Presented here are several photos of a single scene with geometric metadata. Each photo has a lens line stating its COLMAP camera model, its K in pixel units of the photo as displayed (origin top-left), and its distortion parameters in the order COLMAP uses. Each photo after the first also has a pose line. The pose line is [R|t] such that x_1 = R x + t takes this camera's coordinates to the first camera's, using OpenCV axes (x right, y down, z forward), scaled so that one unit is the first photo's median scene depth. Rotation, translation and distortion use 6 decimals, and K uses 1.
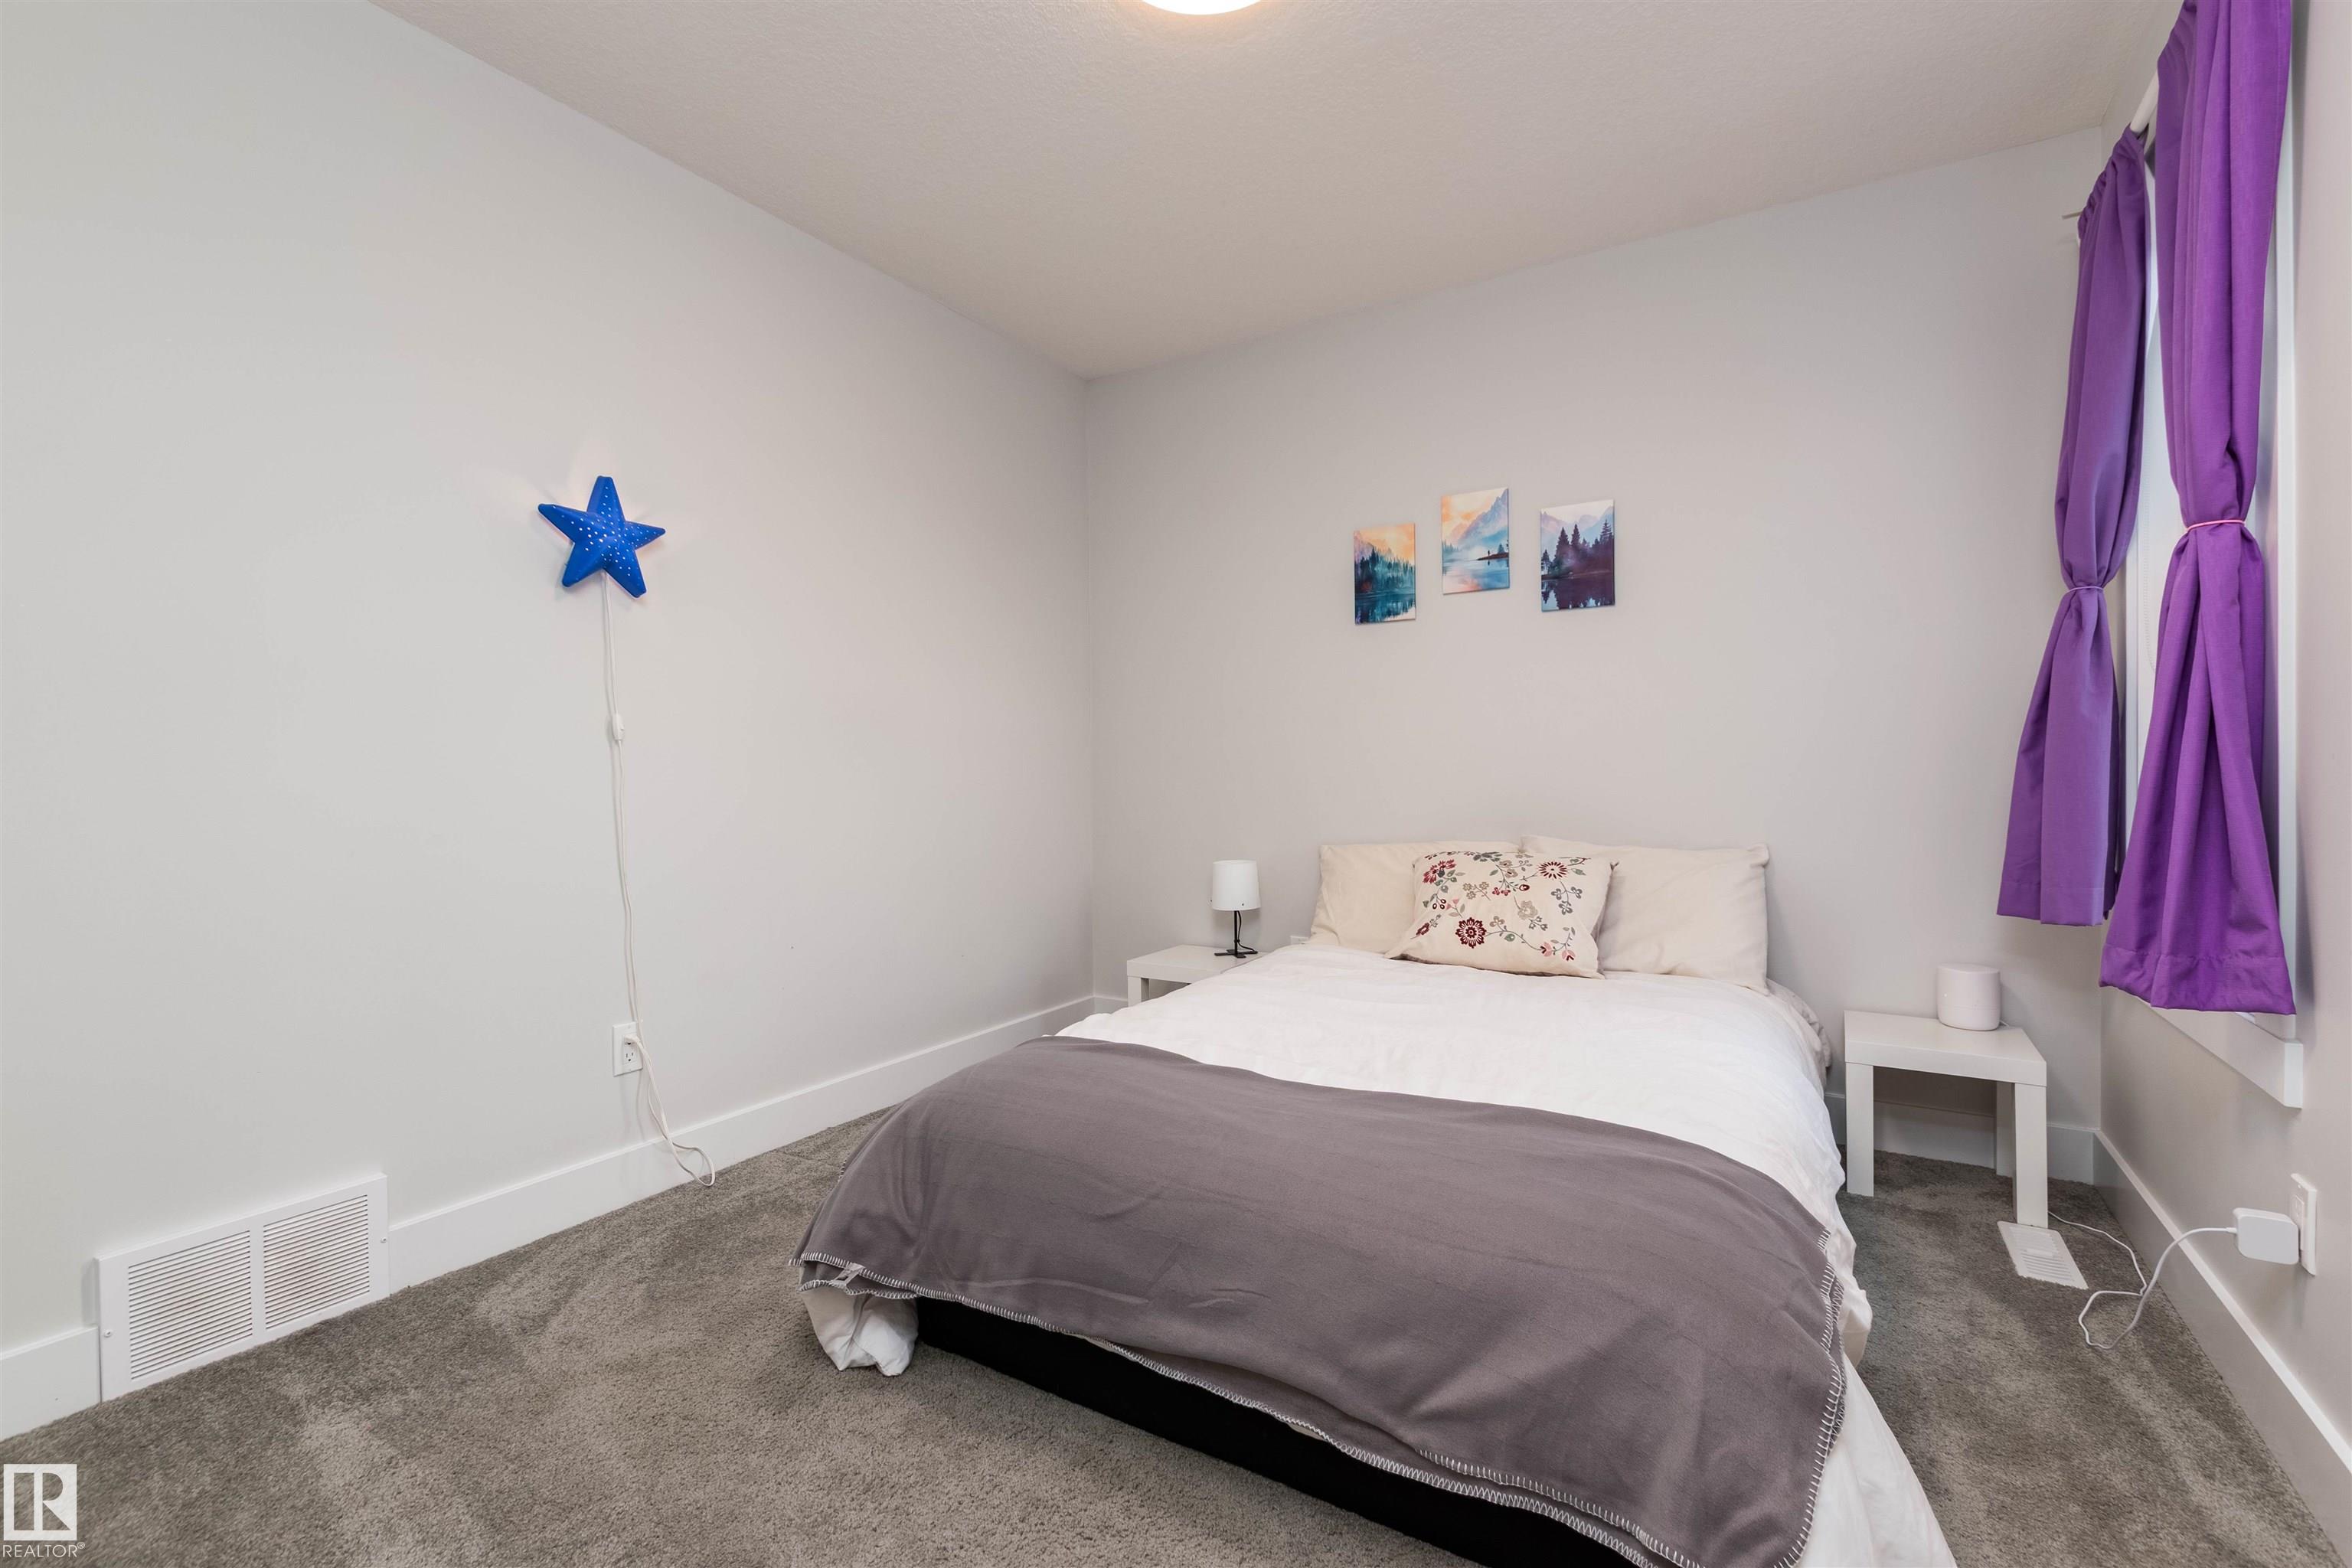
lens RADIAL K [[1037.8, 0, 1186.3], [0, 1037.8, 782.6], [0, 0, 1]] dist [0.004670, 0.000284]
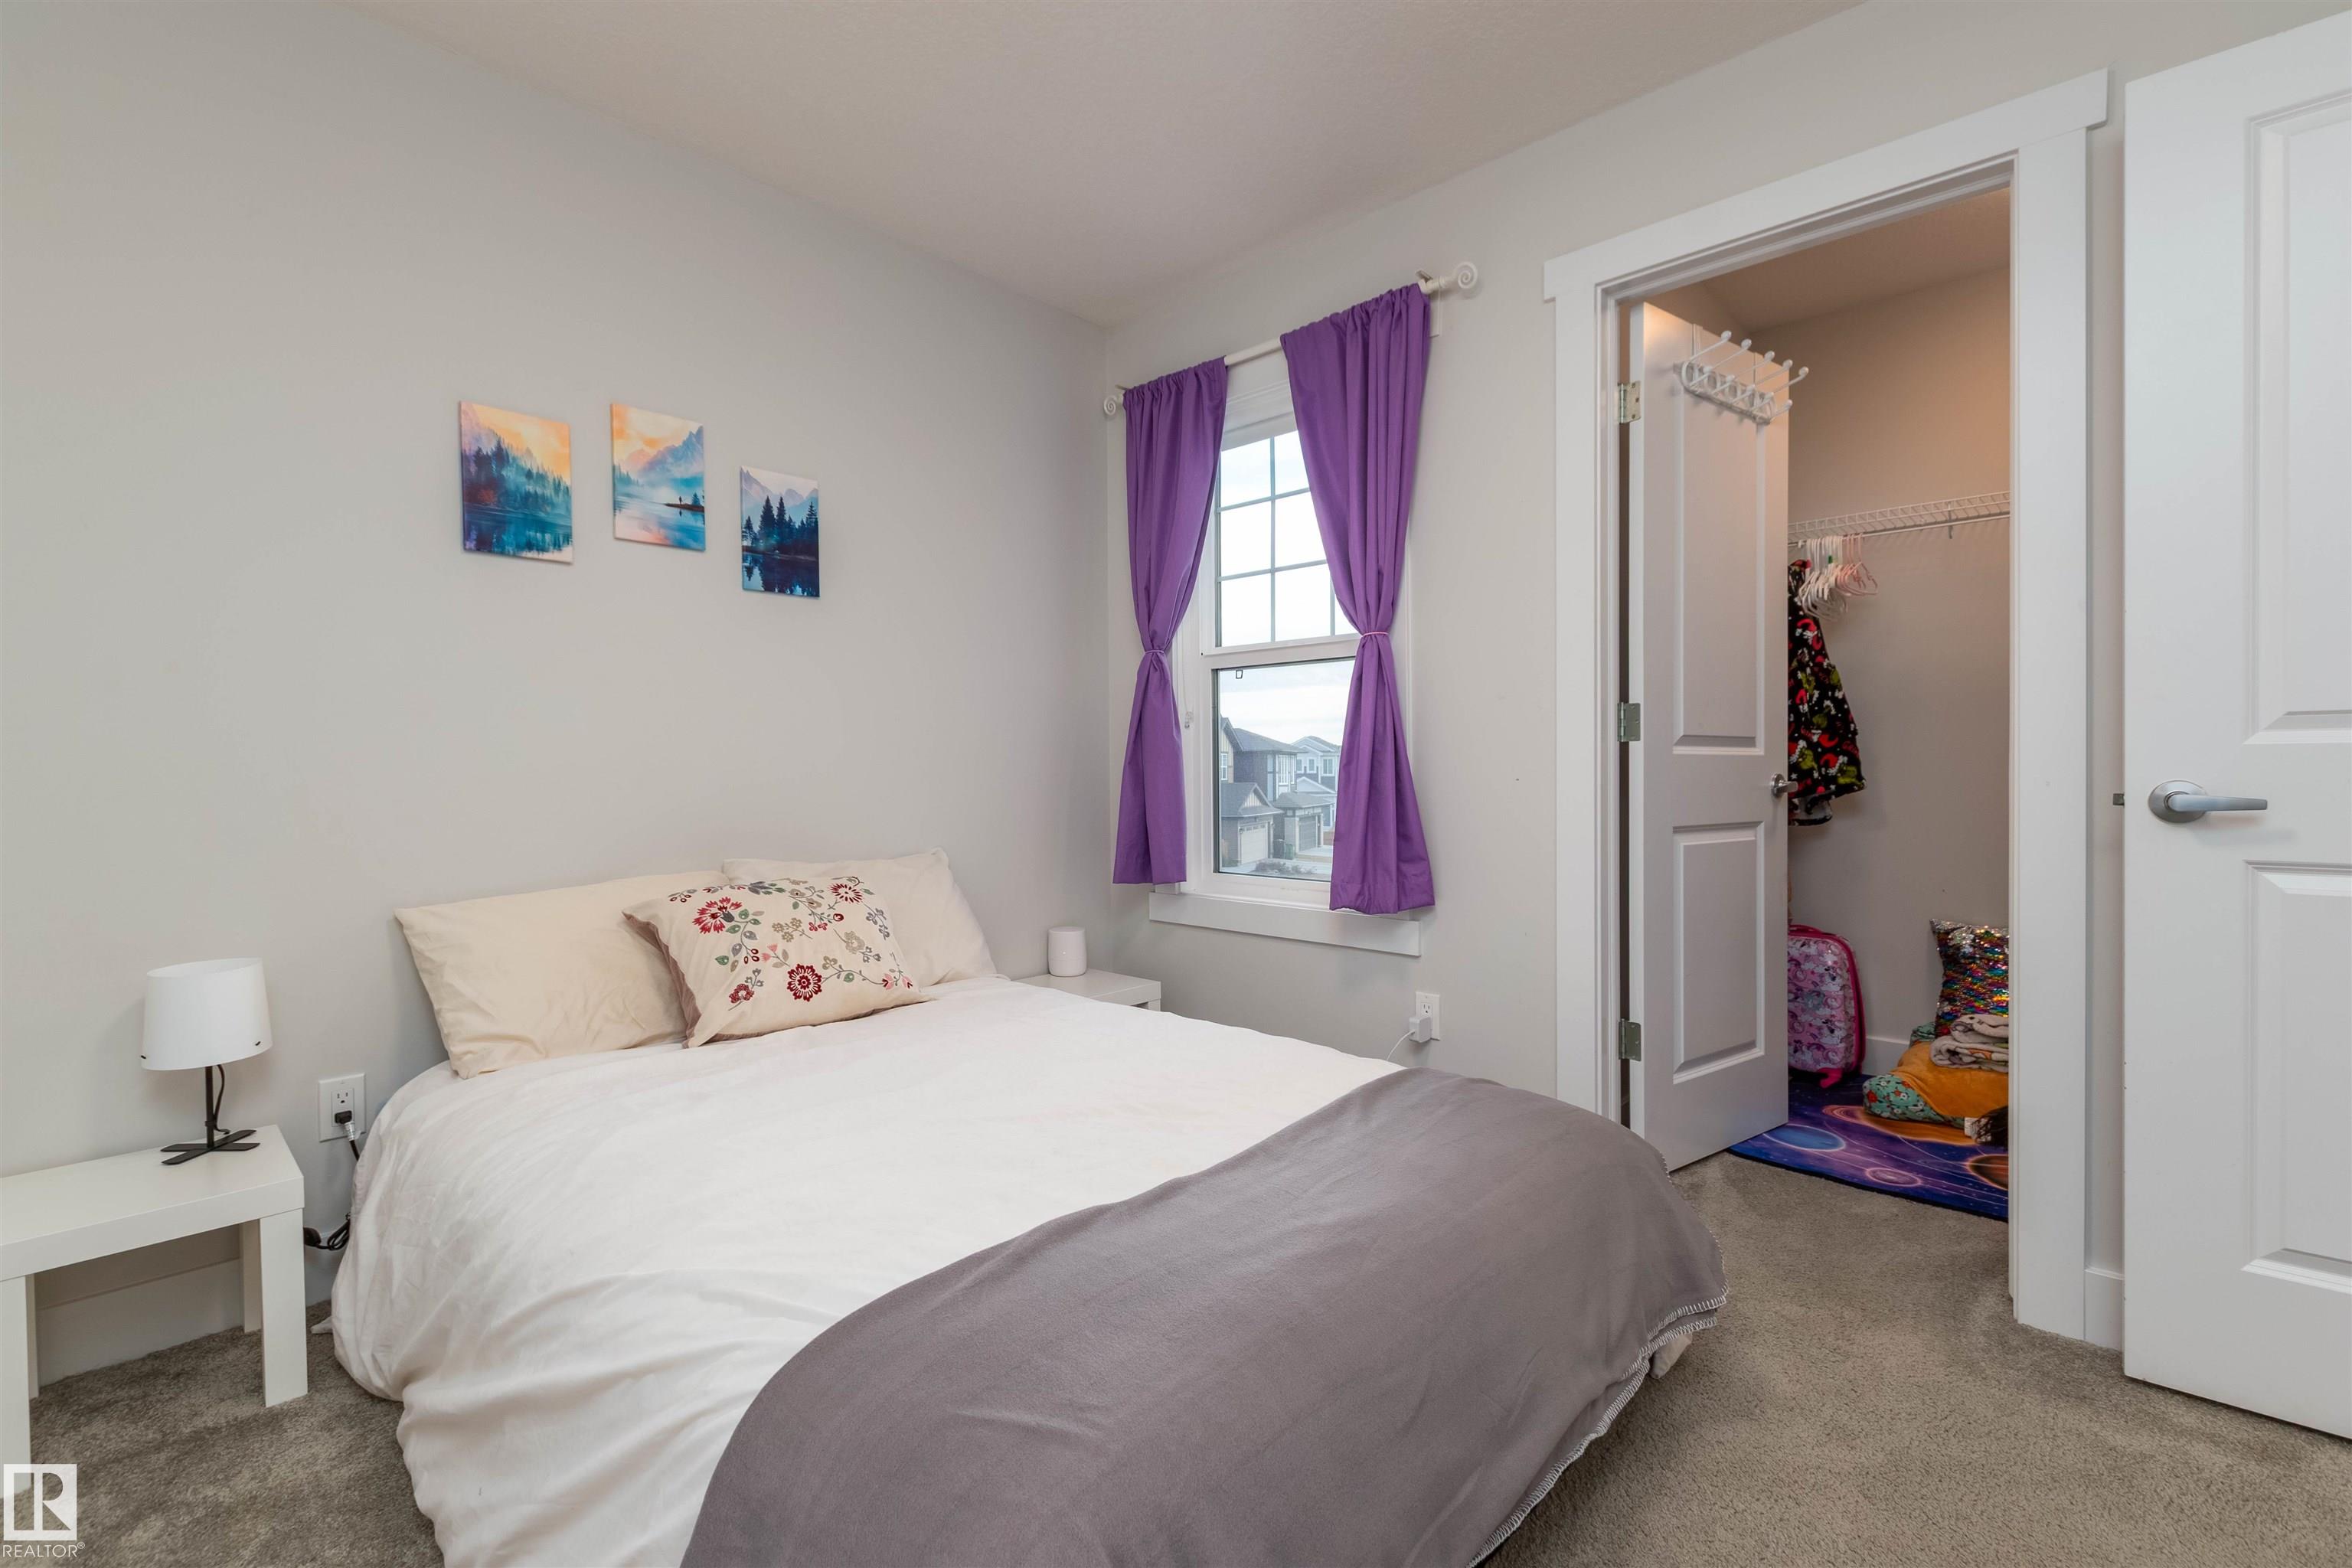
lens RADIAL K [[1037.8, 0, 1186.3], [0, 1037.8, 782.6], [0, 0, 1]] dist [0.004670, 0.000284]
pose [[0.198971, -0.012658, 0.979924, -0.407763], [0.008923, 0.999899, 0.011104, -0.015513], [-0.979965, 0.006535, 0.199064, 0.488168]]
